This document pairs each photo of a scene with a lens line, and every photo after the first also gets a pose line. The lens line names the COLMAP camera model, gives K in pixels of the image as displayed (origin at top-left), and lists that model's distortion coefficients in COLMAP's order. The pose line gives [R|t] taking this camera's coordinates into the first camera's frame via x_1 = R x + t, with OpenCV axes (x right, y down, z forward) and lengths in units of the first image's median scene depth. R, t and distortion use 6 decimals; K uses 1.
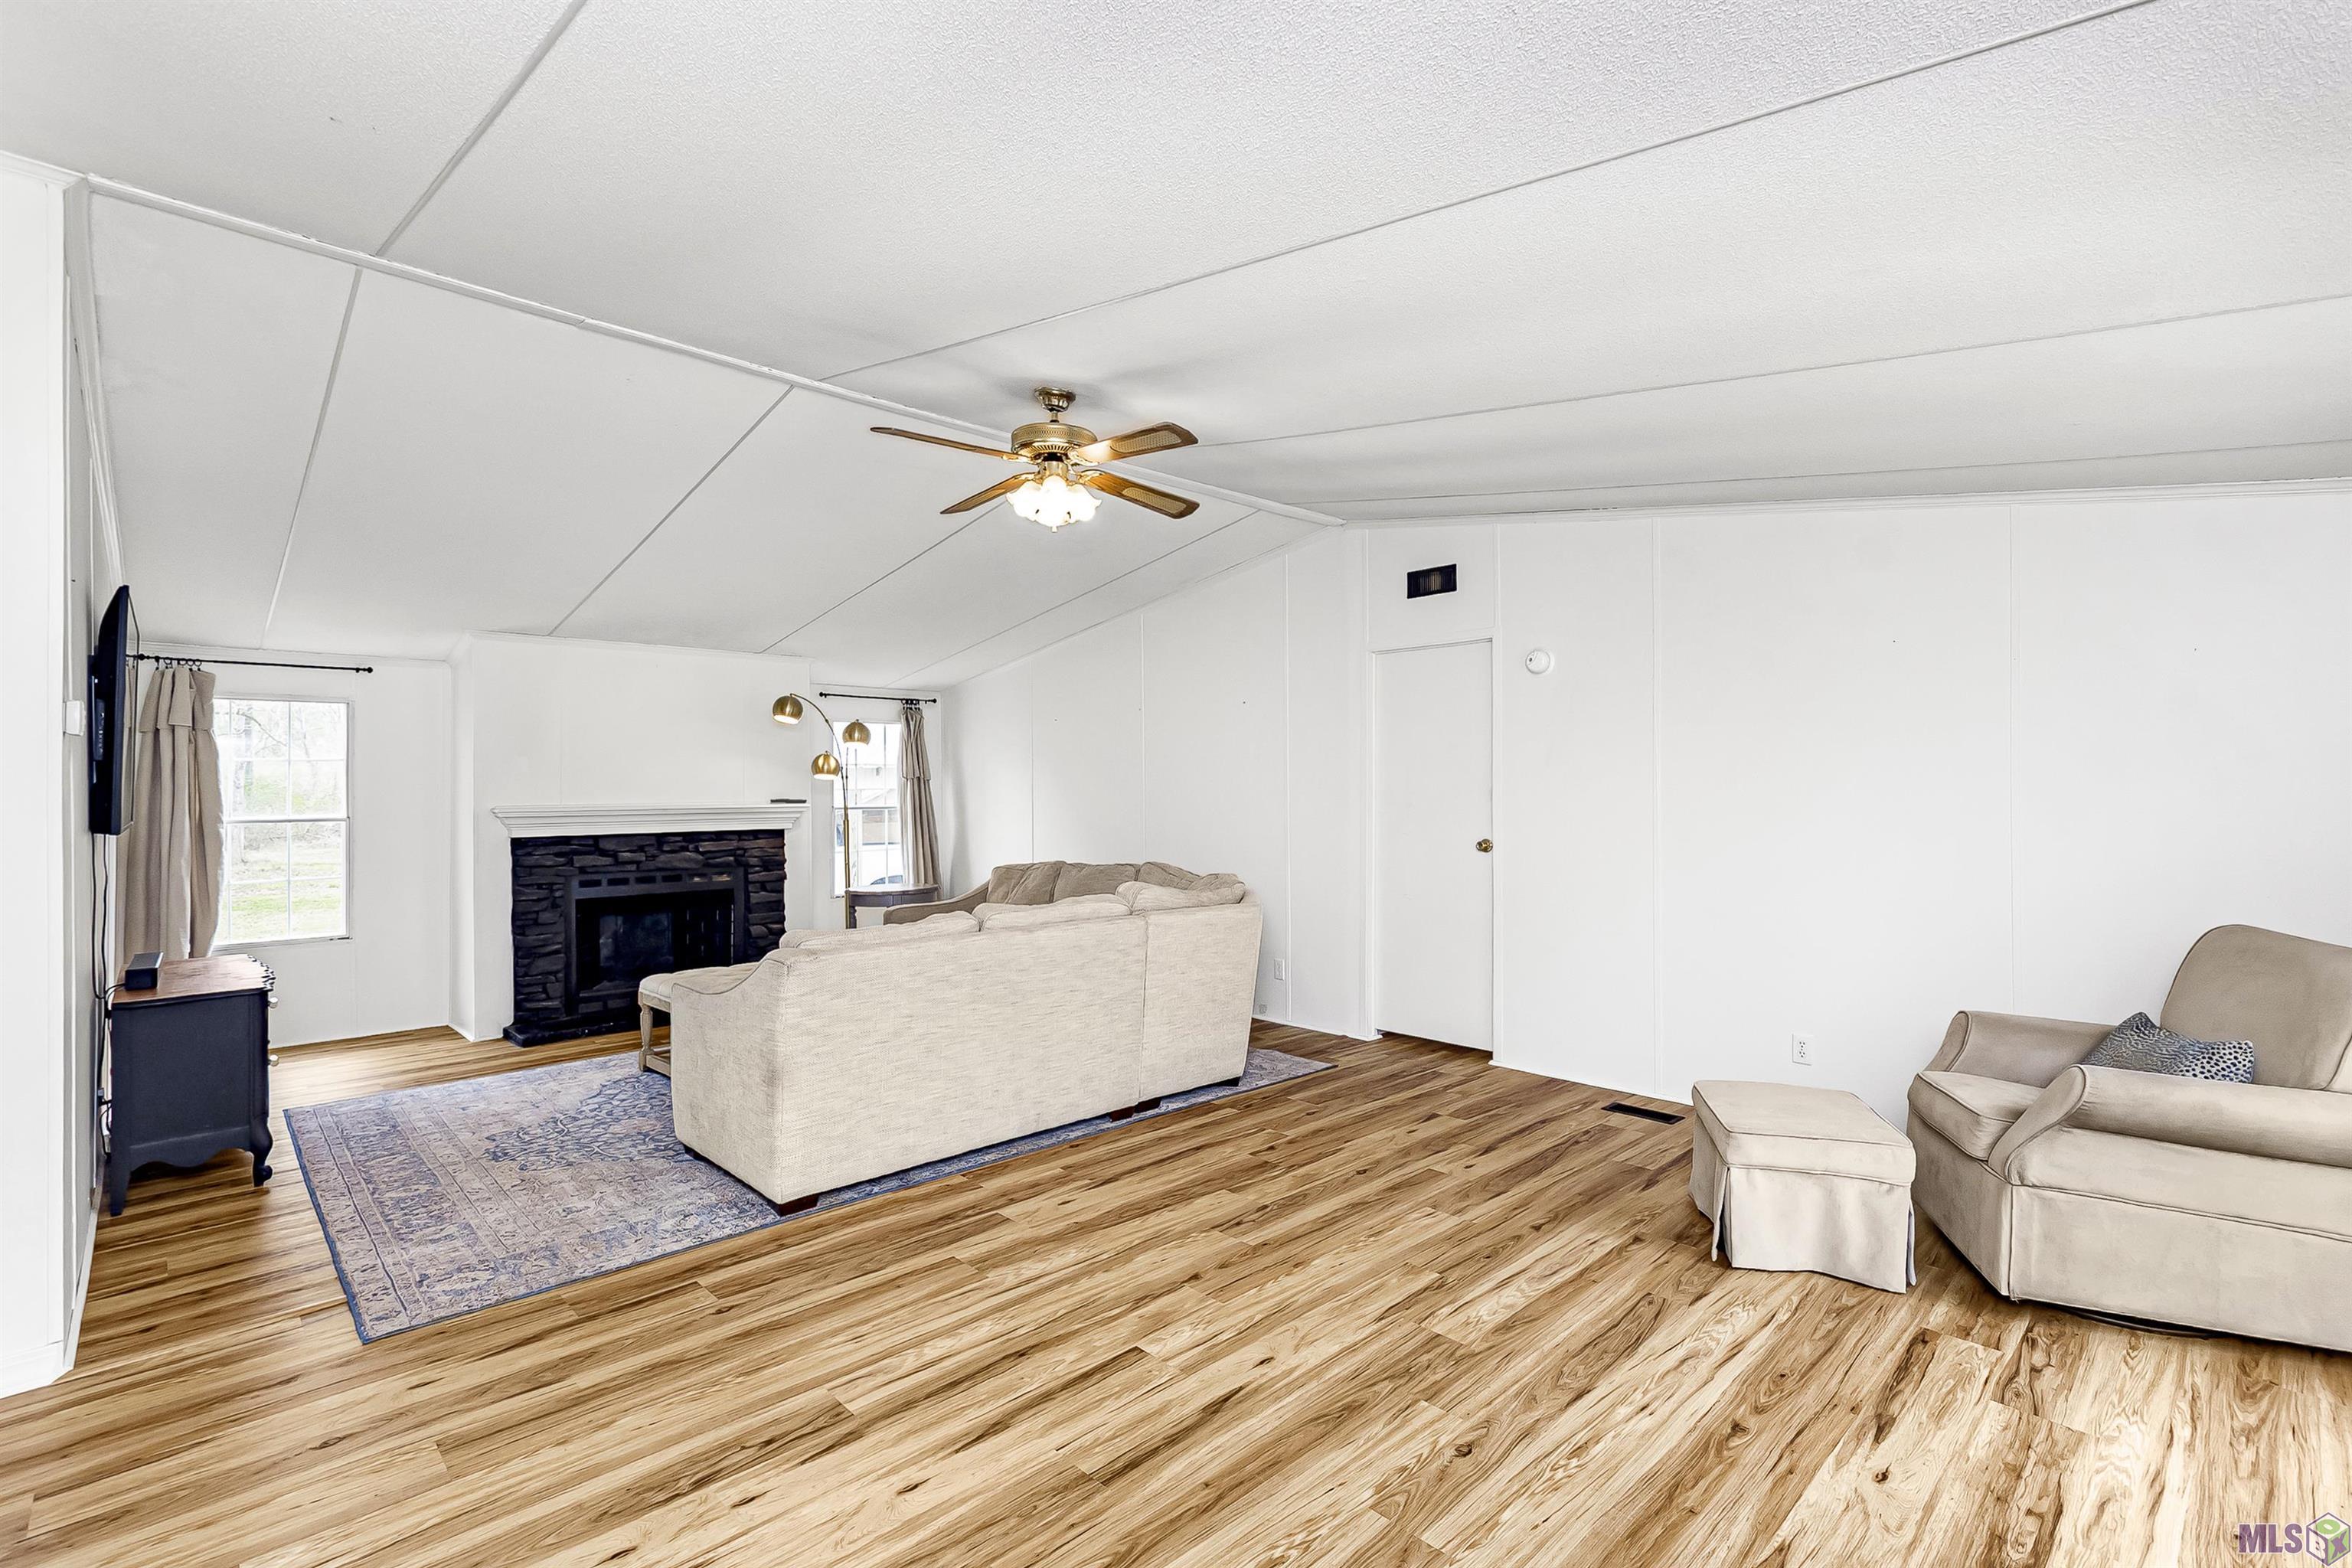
lens RADIAL K [[1045.2, 0, 1187.4], [0, 1045.2, 789.2], [0, 0, 1]] dist [-0.011678, 0.001007]
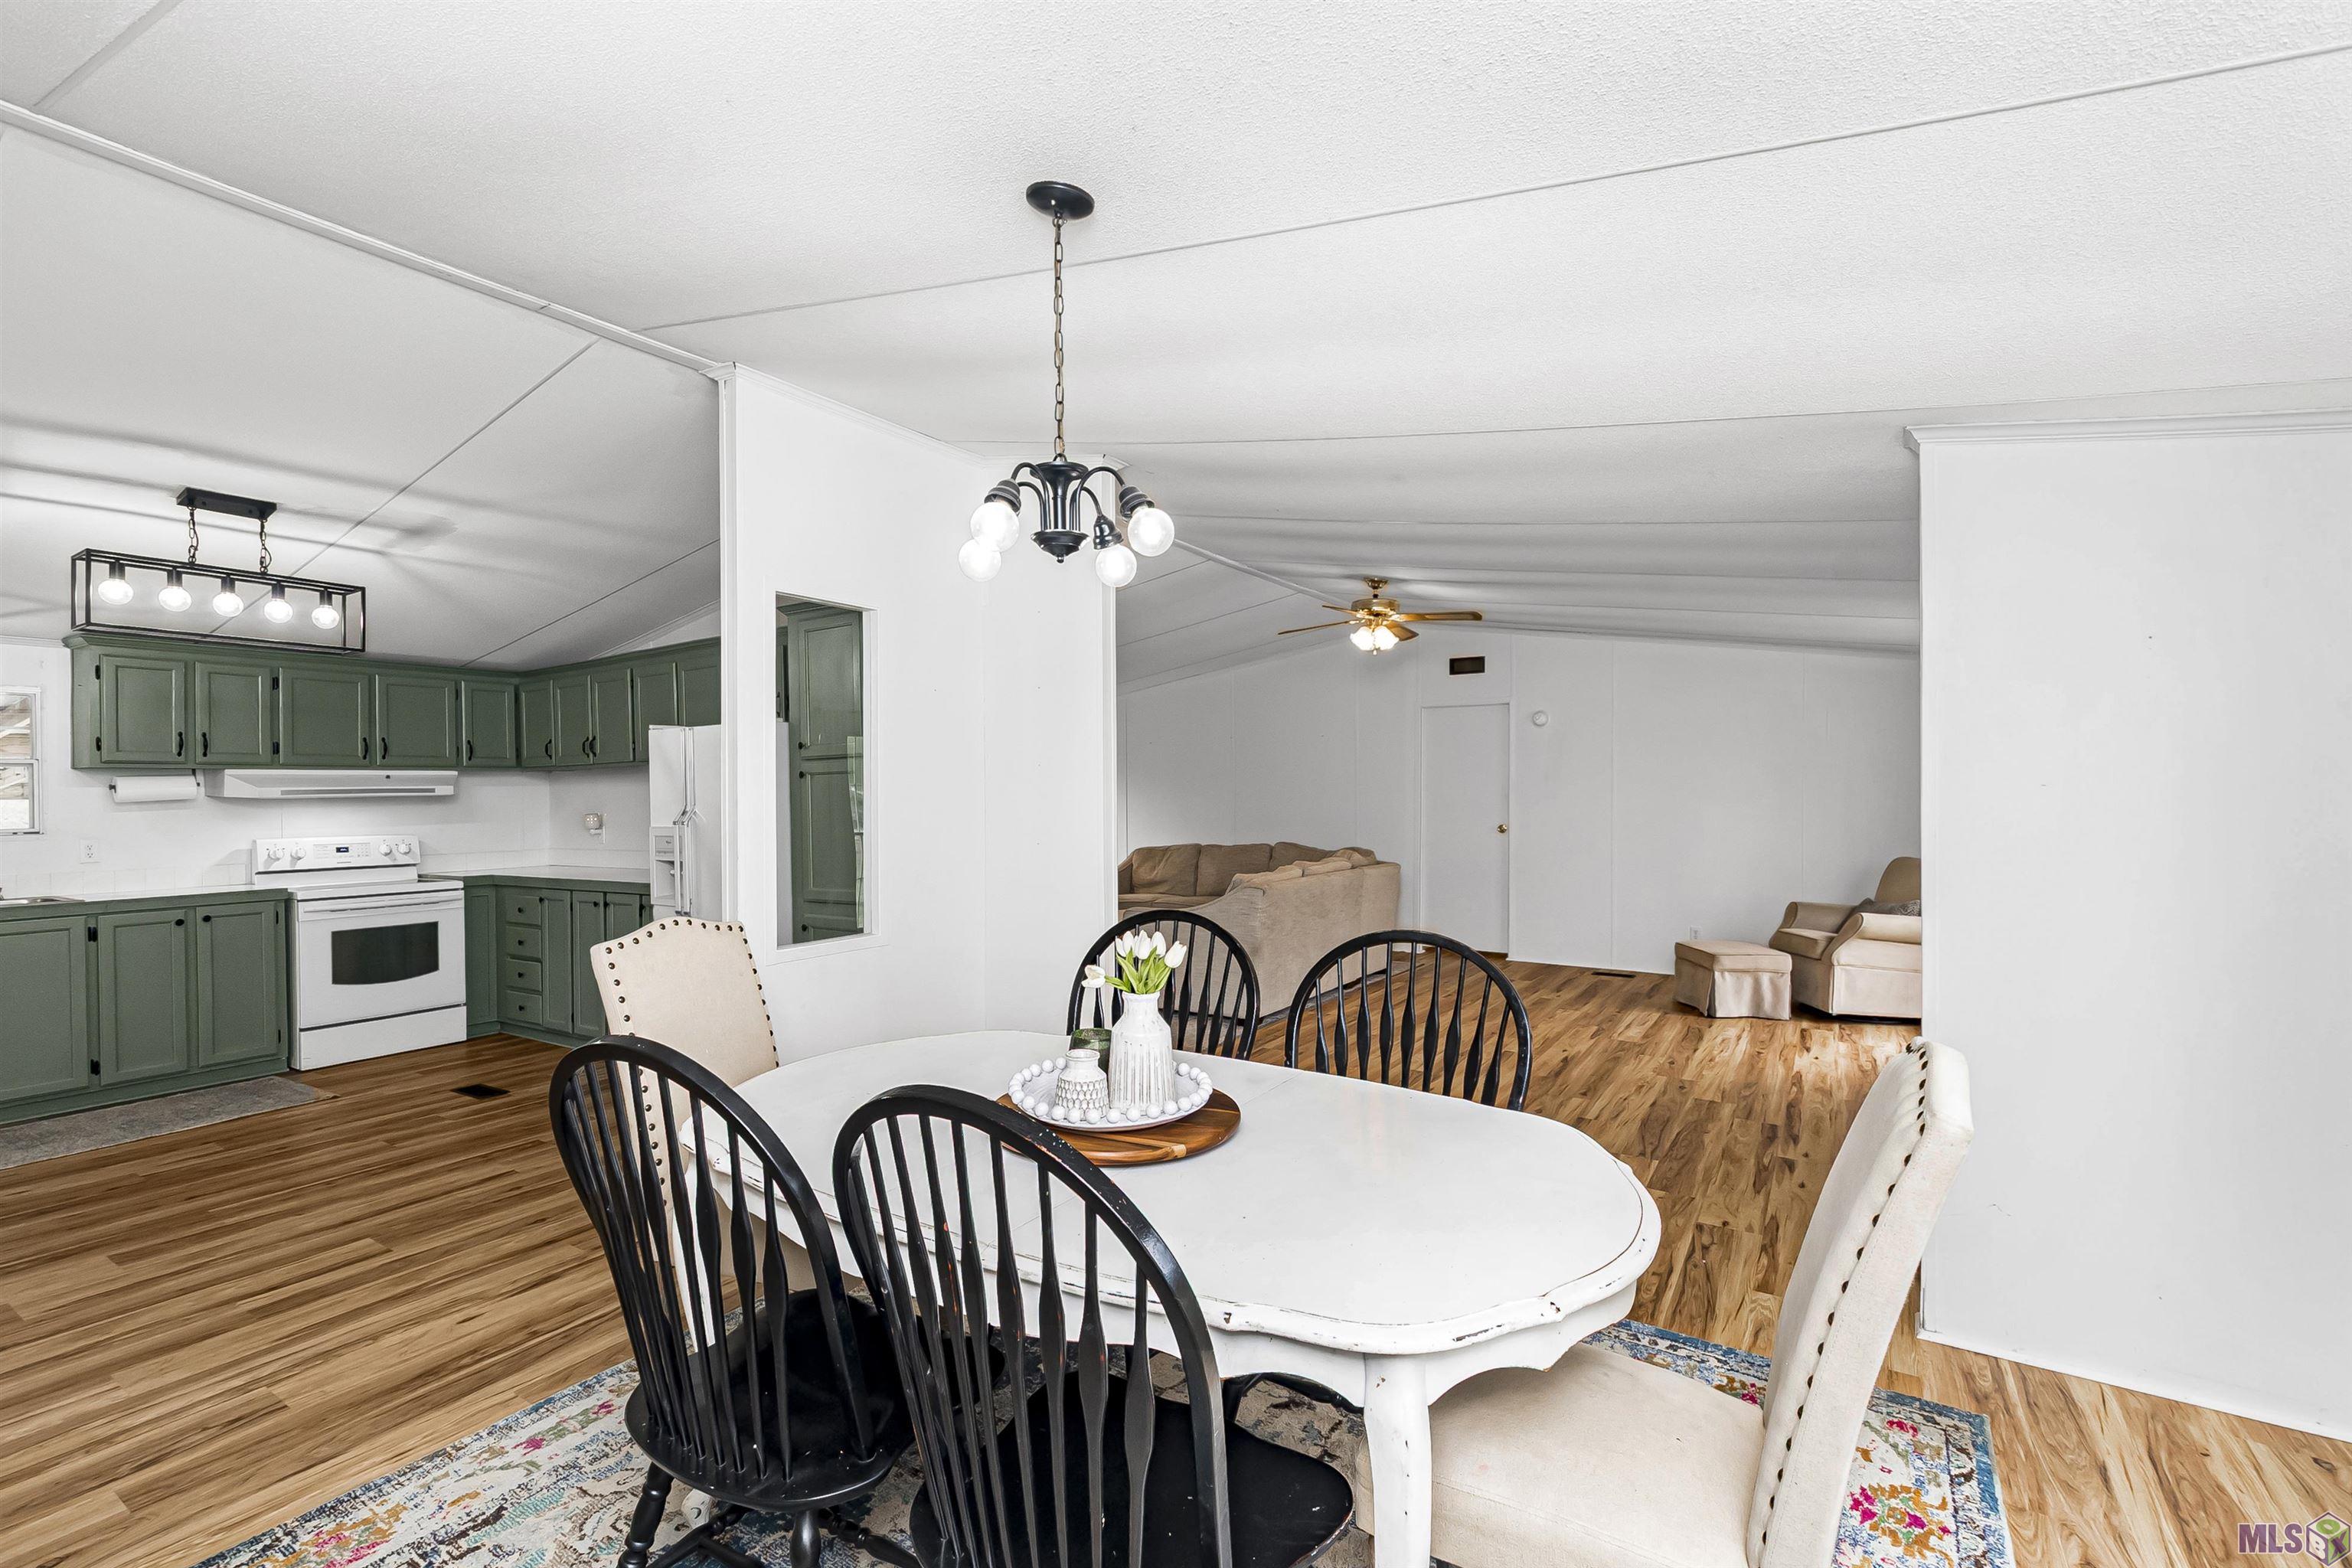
lens RADIAL K [[1045.2, 0, 1152.5], [0, 1045.2, 797.4], [0, 0, 1]] dist [-0.011678, 0.001007]
pose [[0.974718, -0.001191, 0.223436, -1.119344], [0.000972, 0.999999, 0.001091, 0.002723], [-0.223437, -0.000847, 0.974718, -0.855278]]
